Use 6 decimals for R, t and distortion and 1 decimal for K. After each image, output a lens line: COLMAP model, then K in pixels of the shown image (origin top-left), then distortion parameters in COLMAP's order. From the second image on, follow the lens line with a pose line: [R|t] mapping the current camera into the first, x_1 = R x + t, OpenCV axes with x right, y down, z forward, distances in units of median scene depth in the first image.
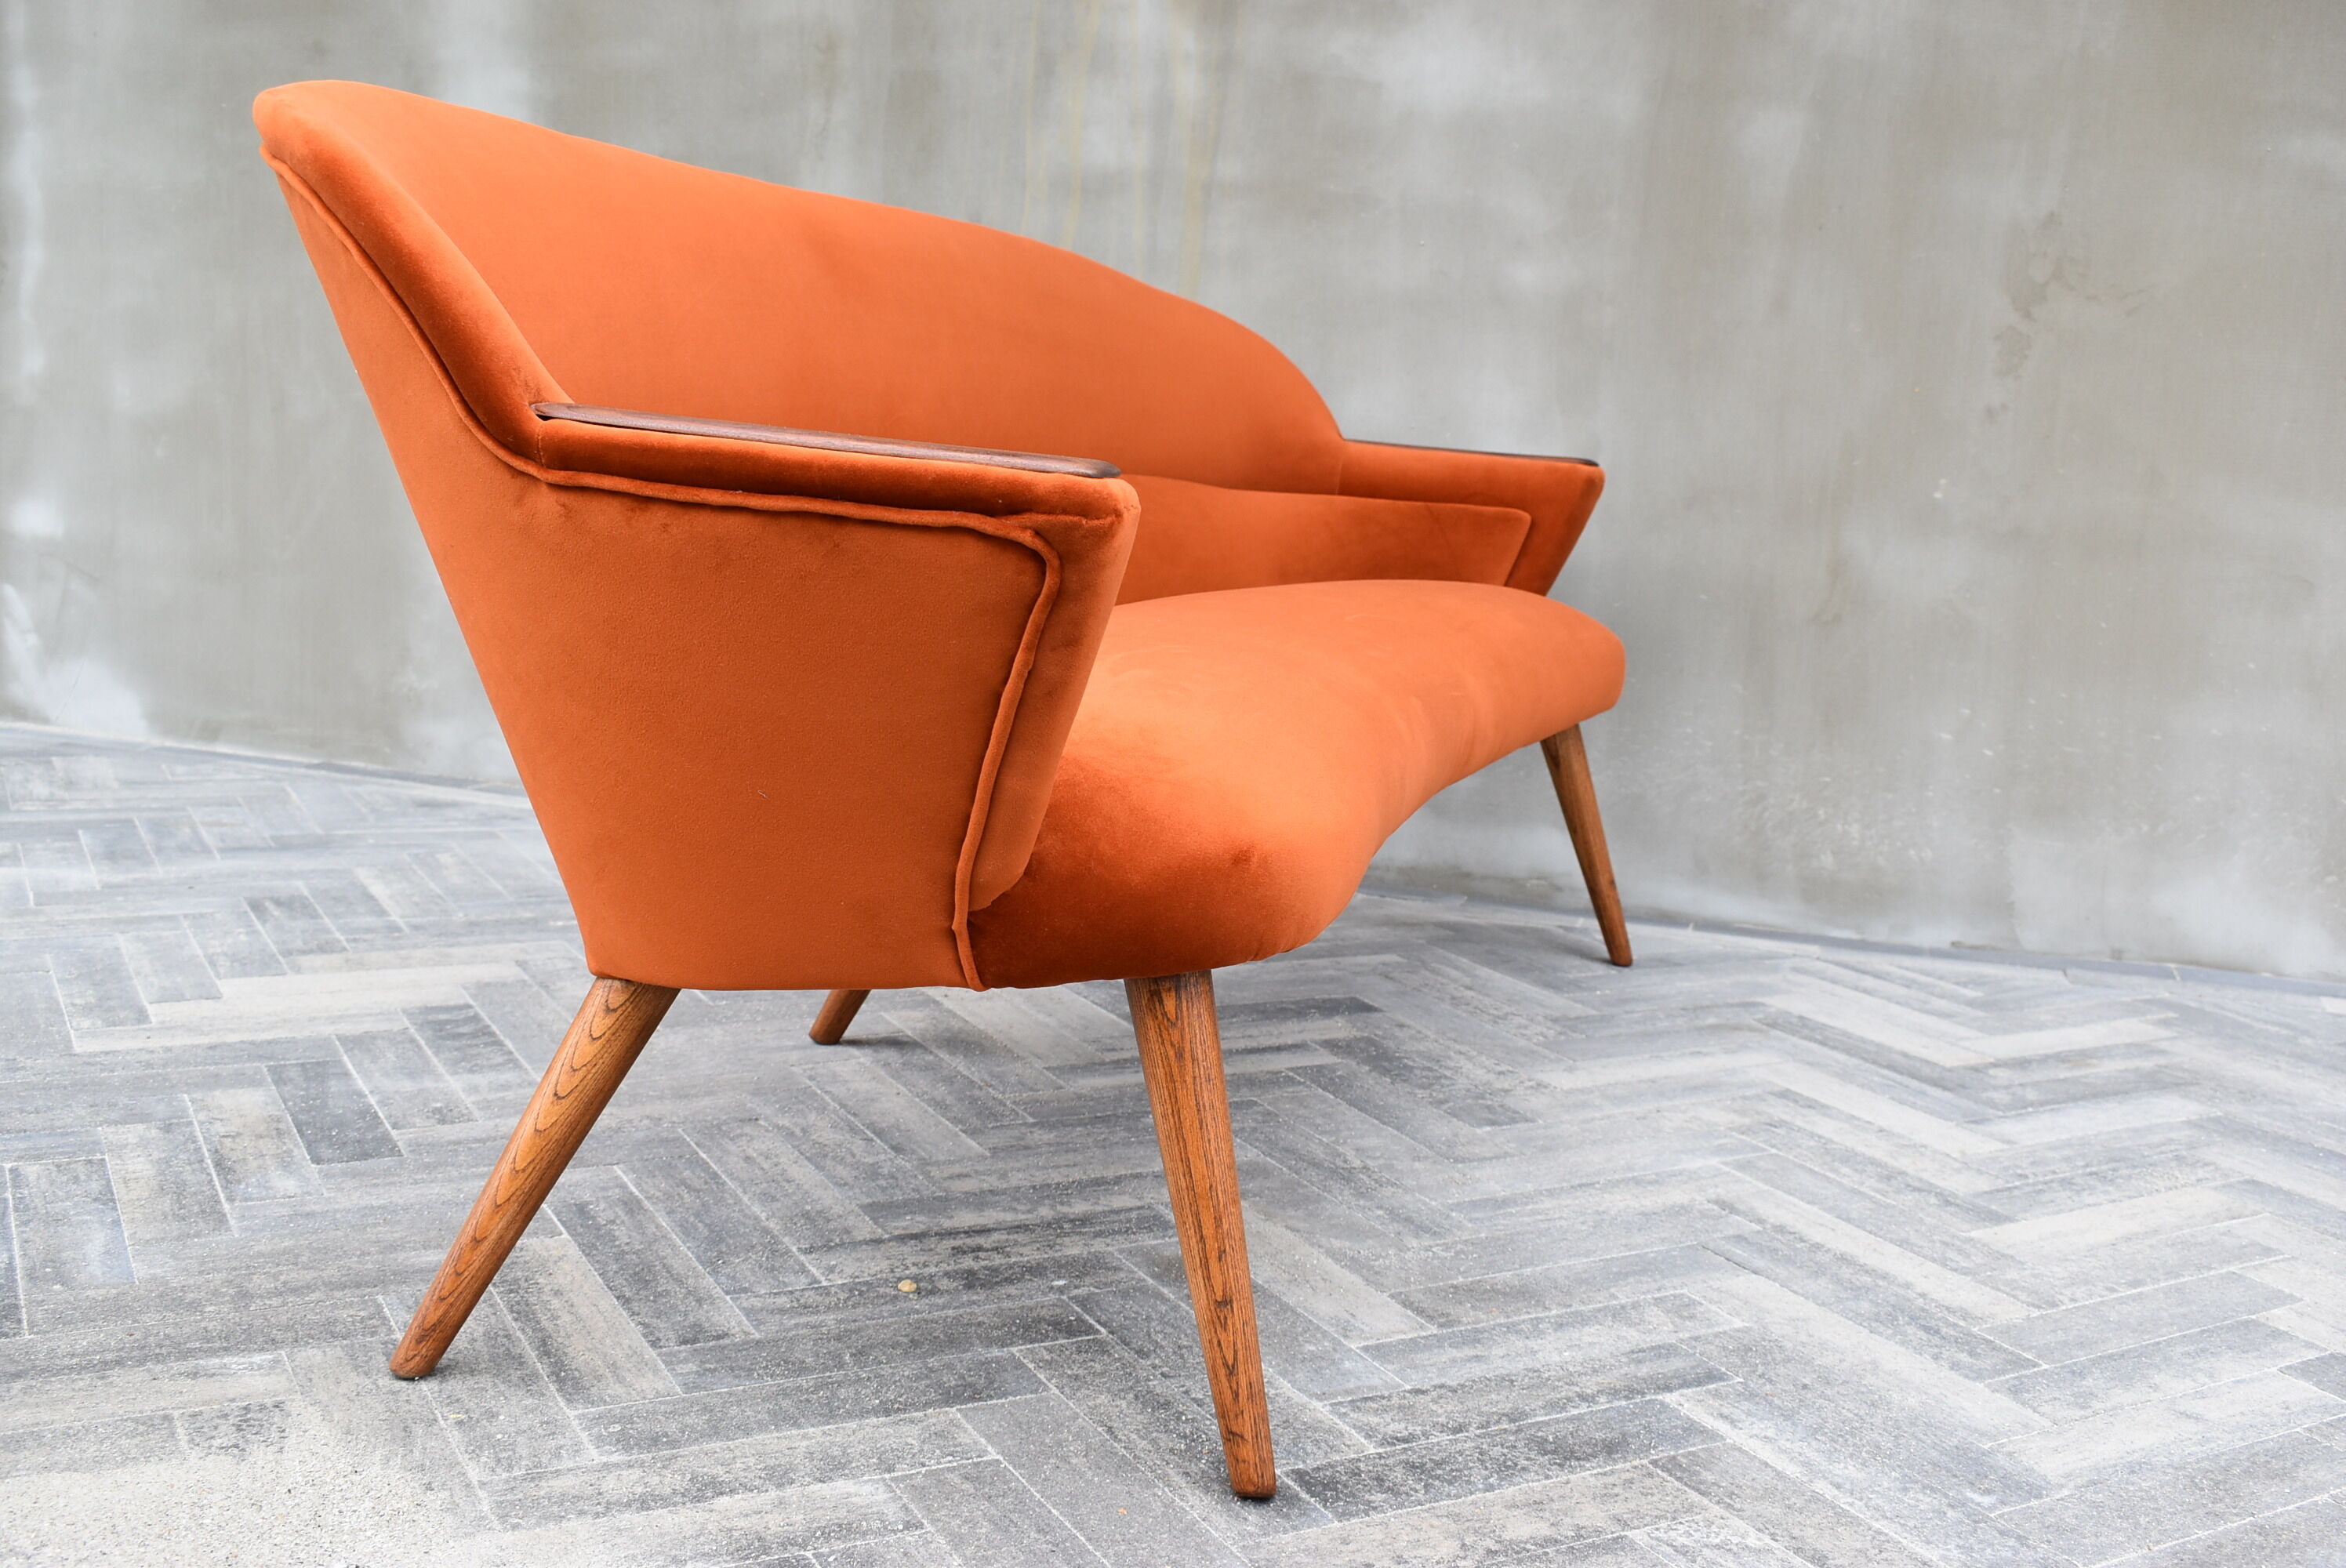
lens RADIAL K [[2370.9, 0, 1195.9], [0, 2370.9, 786.1], [0, 0, 1]] dist [-0.071457, 0.000000]
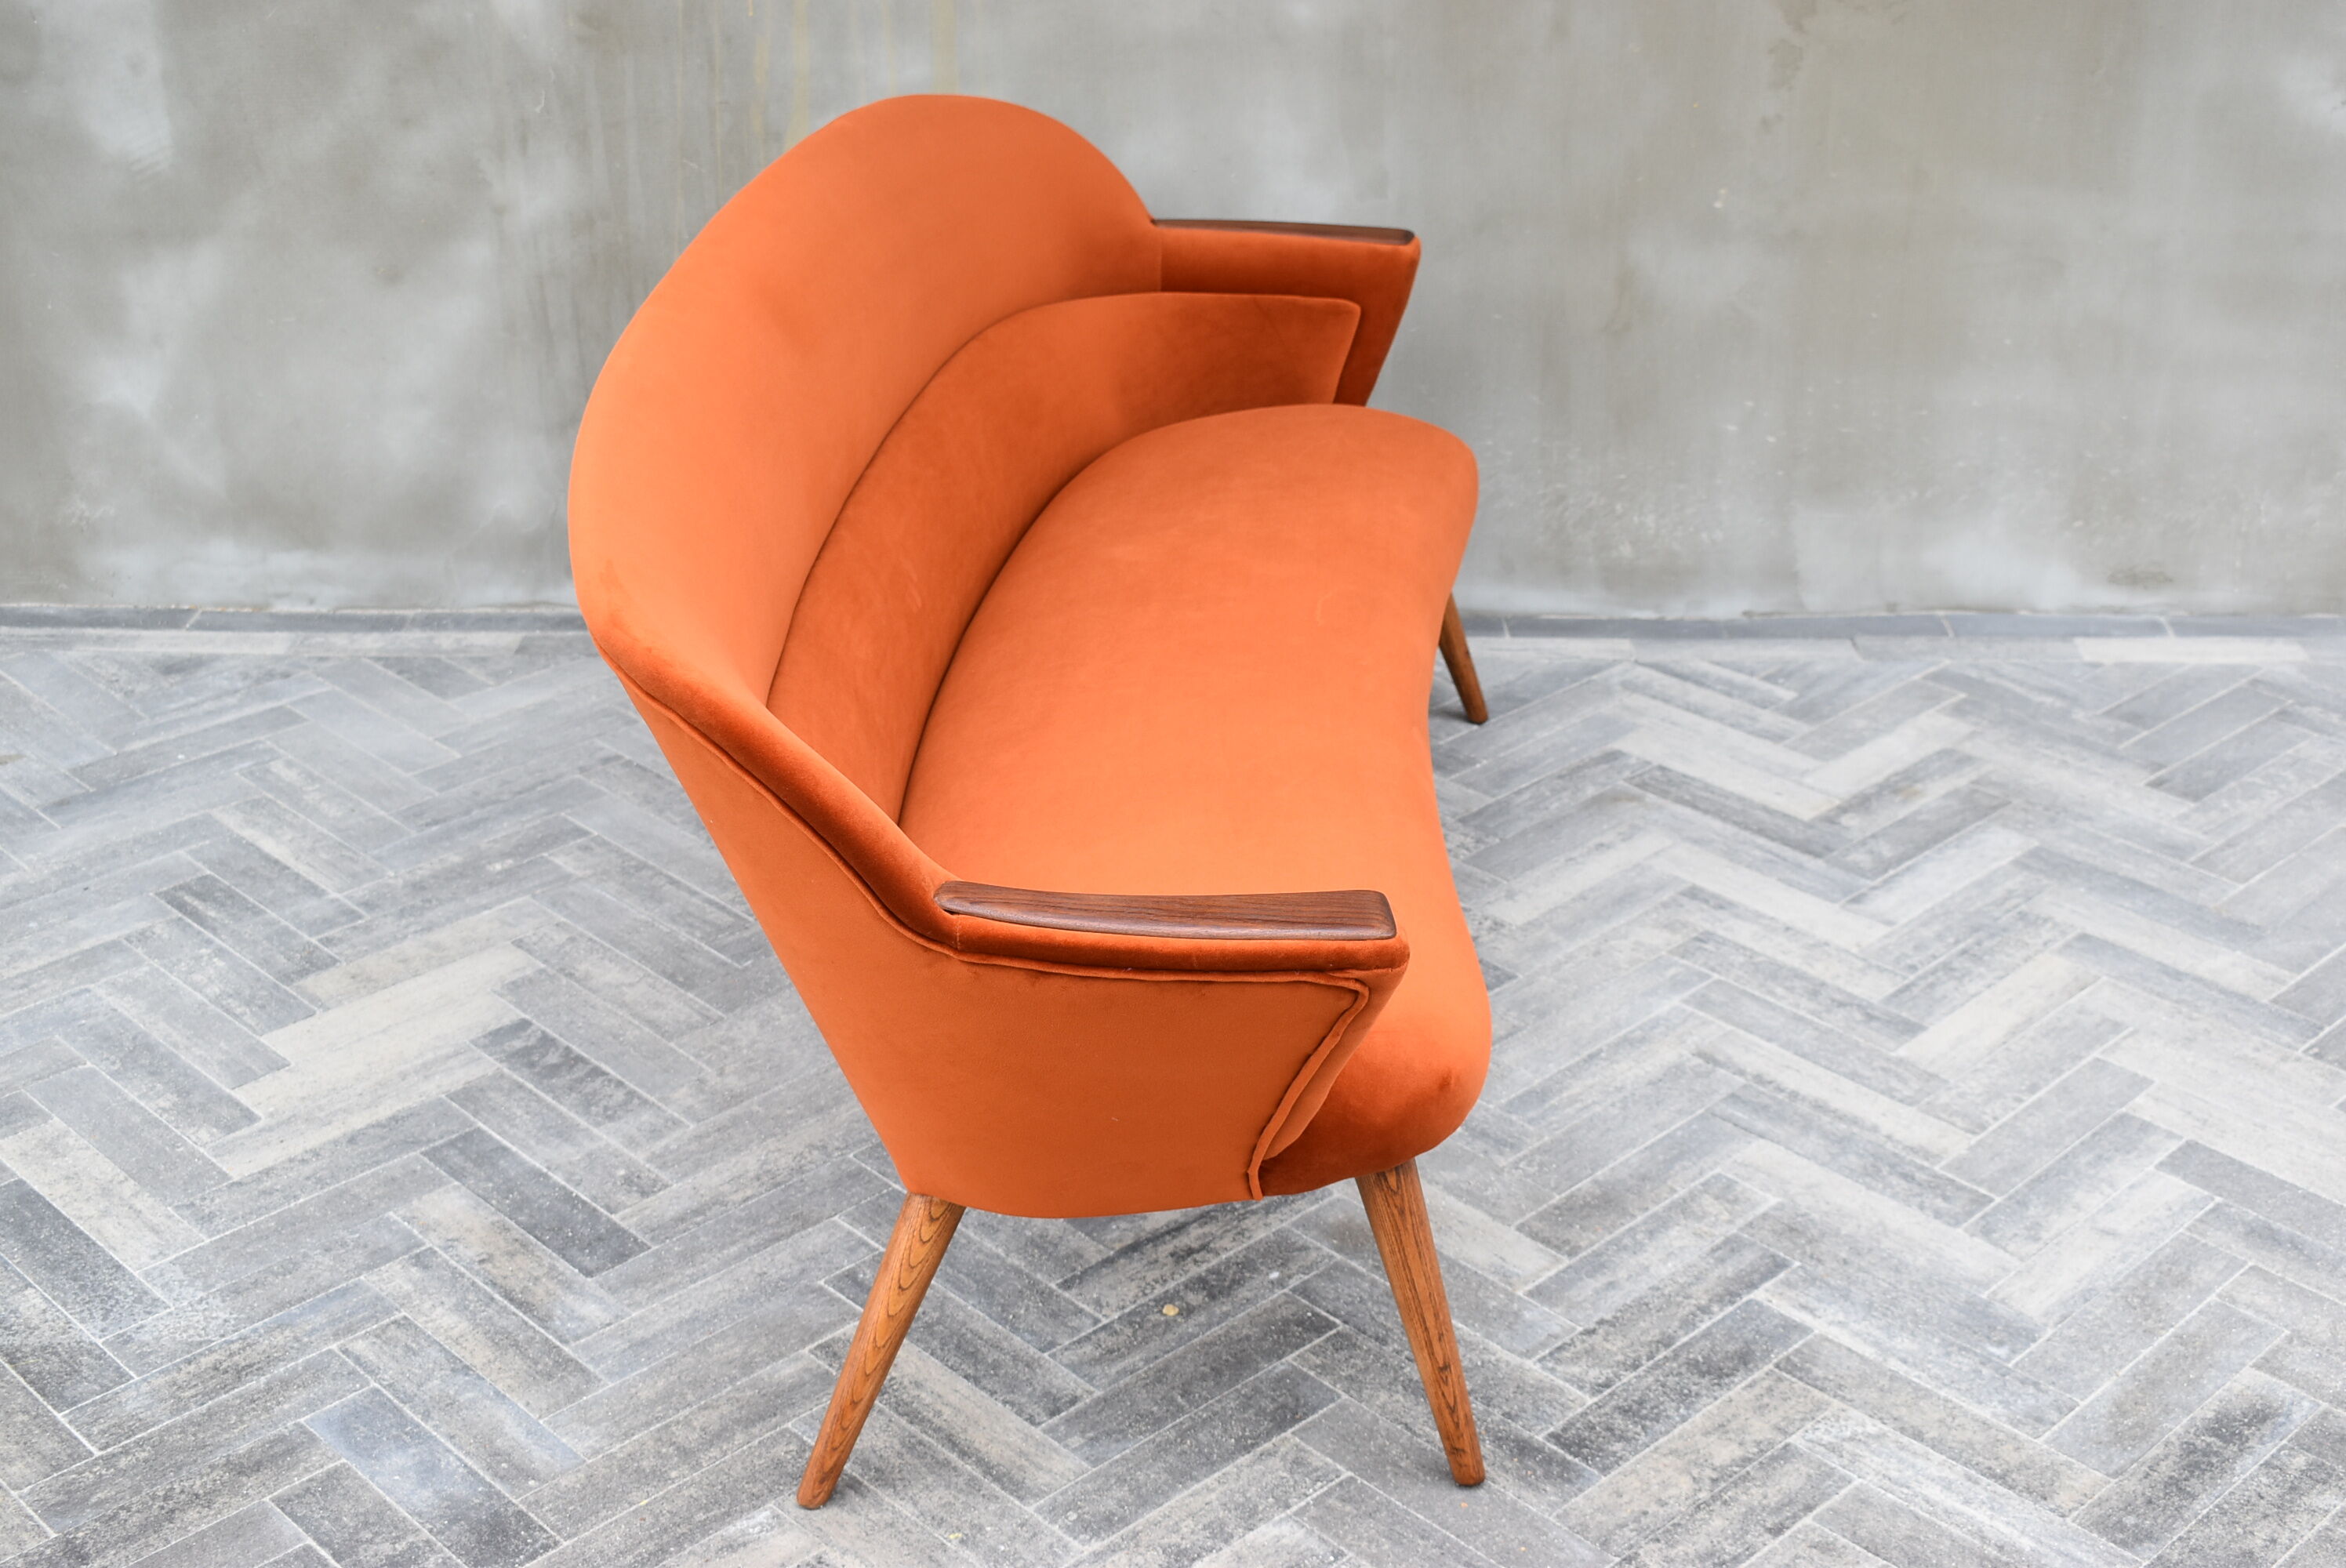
lens RADIAL K [[3082.1, 0, 1185.4], [0, 3082.1, 768.1], [0, 0, 1]] dist [-0.039674, 0.000000]
pose [[0.962623, -0.165569, 0.214347, -0.356355], [0.096652, 0.949282, 0.299201, -0.471417], [-0.253014, -0.267301, 0.929803, -0.385817]]
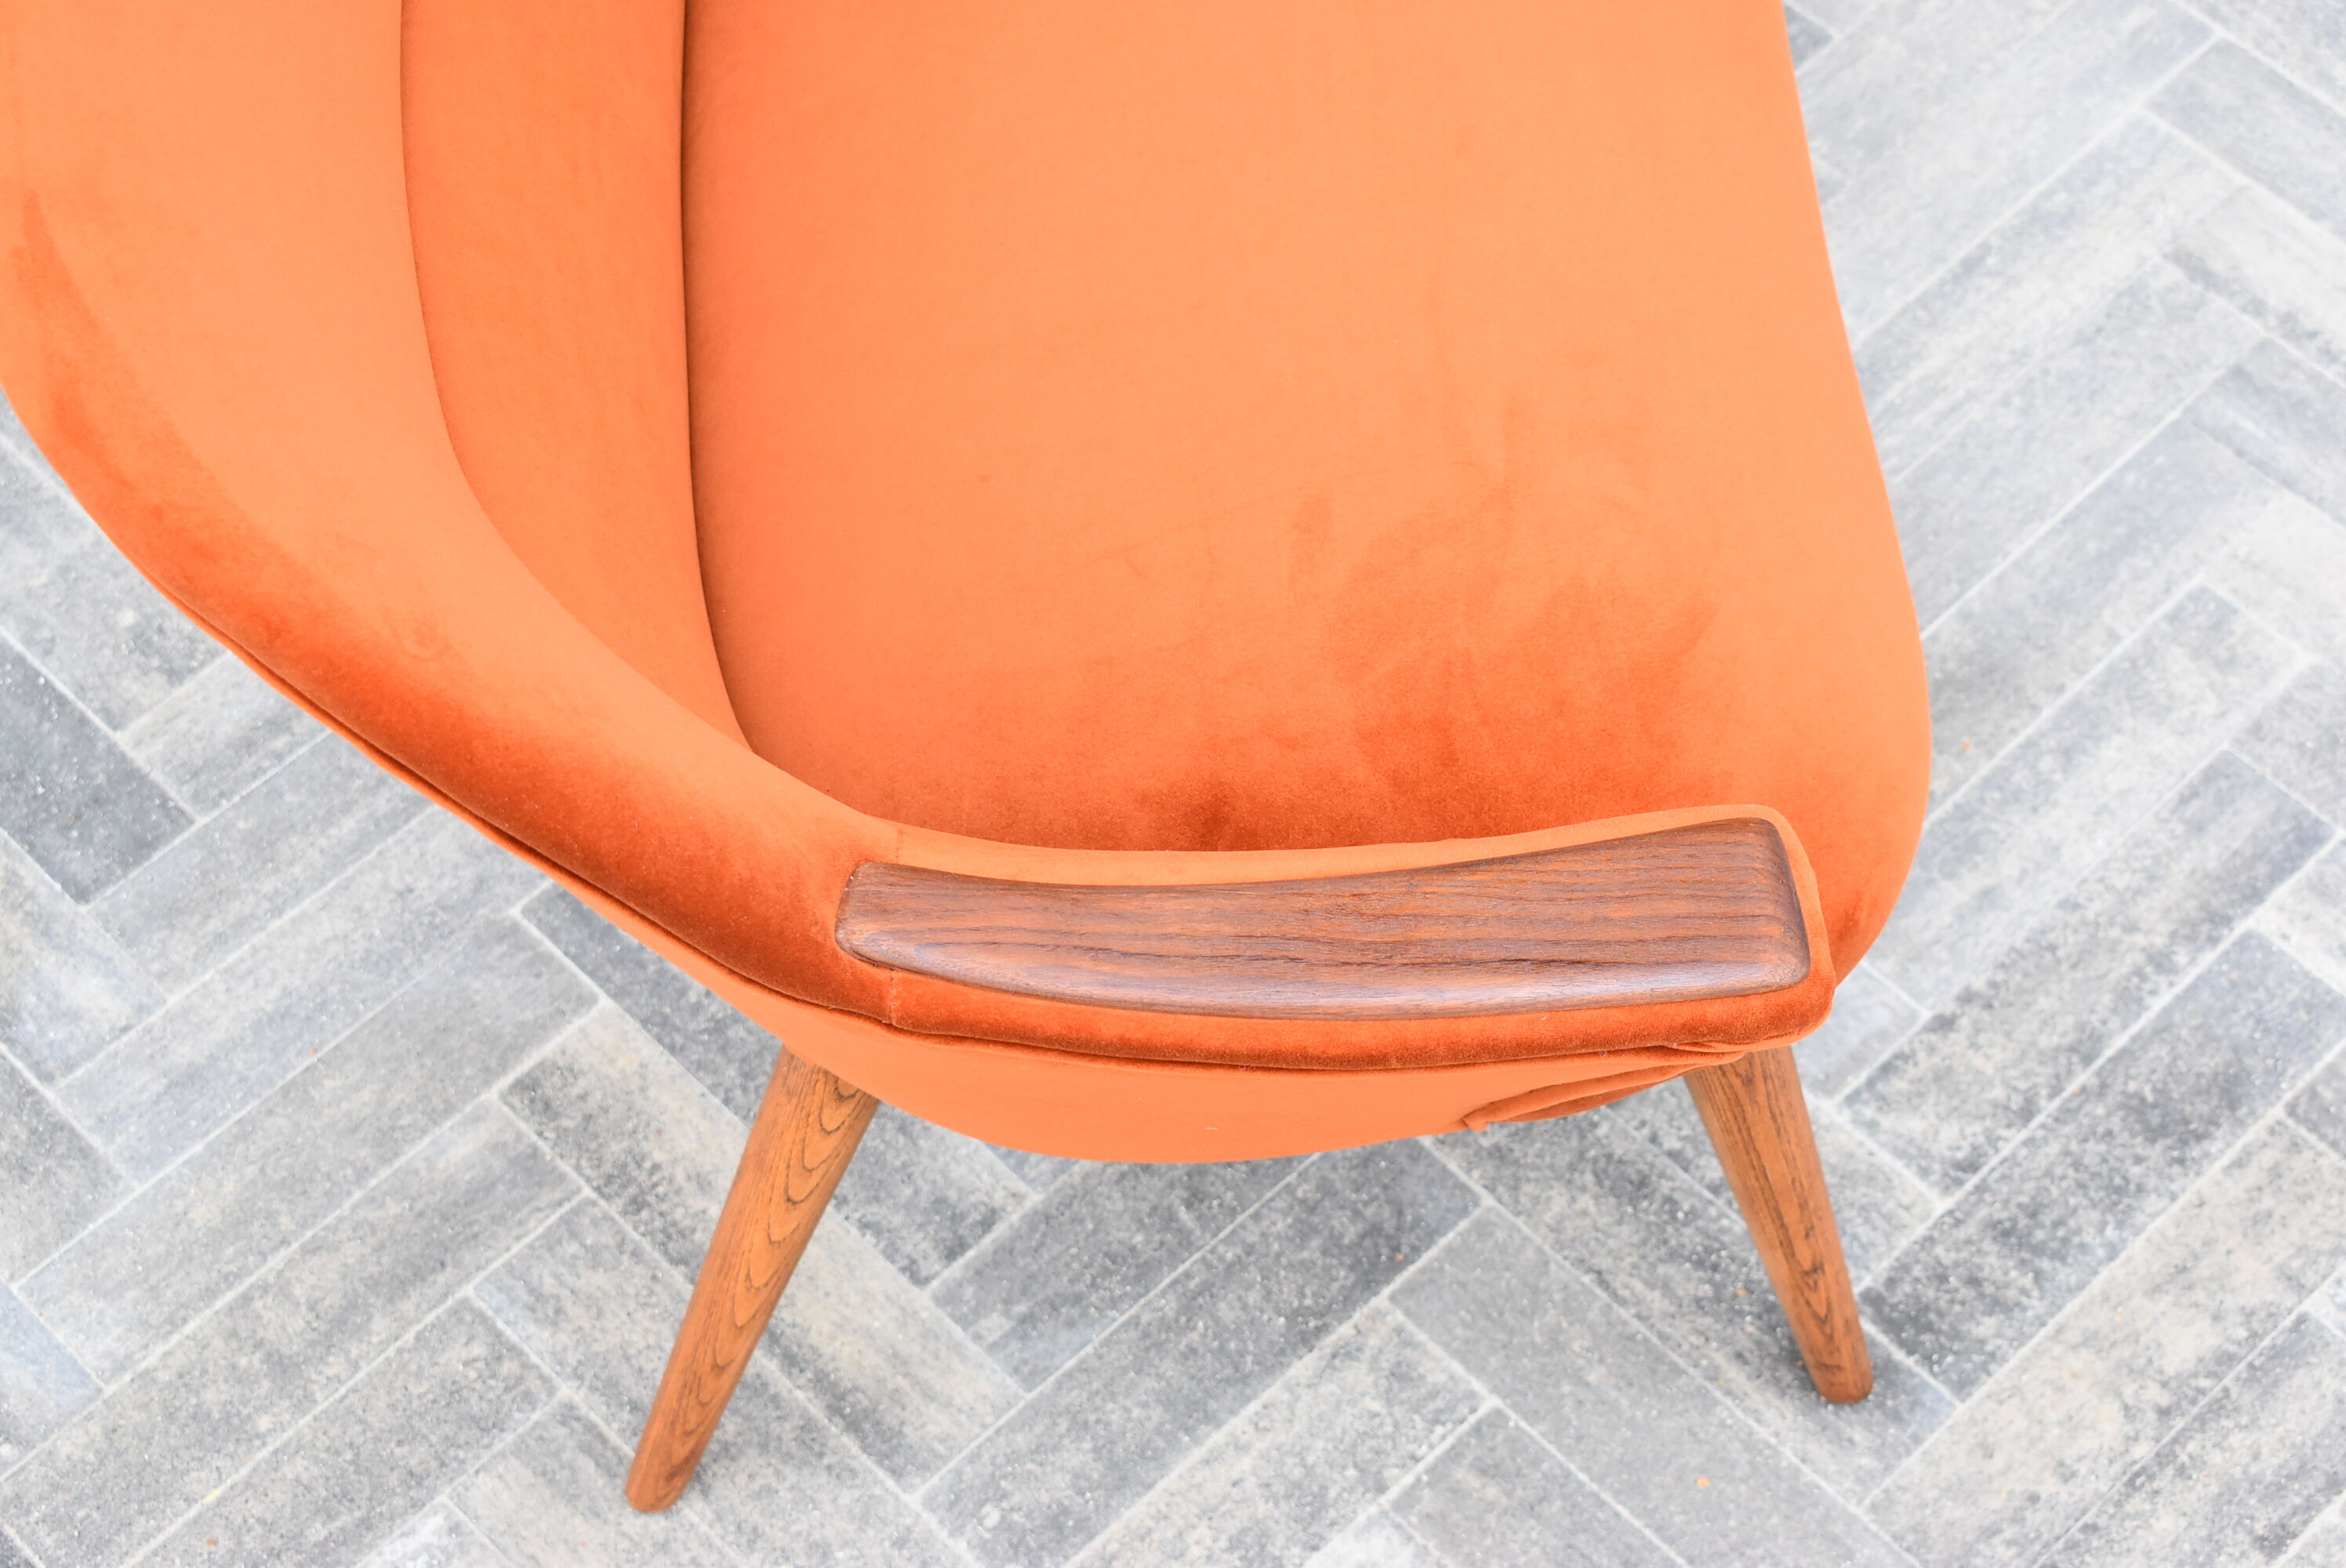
lens RADIAL K [[4653.1, 0, 1181.5], [0, 4653.1, 790.1], [0, 0, 1]] dist [0.031110, 0.000000]
pose [[0.960280, -0.265354, 0.086309, -0.185799], [0.117079, 0.663922, 0.738580, -0.691830], [-0.253287, -0.699139, 0.668618, 0.120787]]
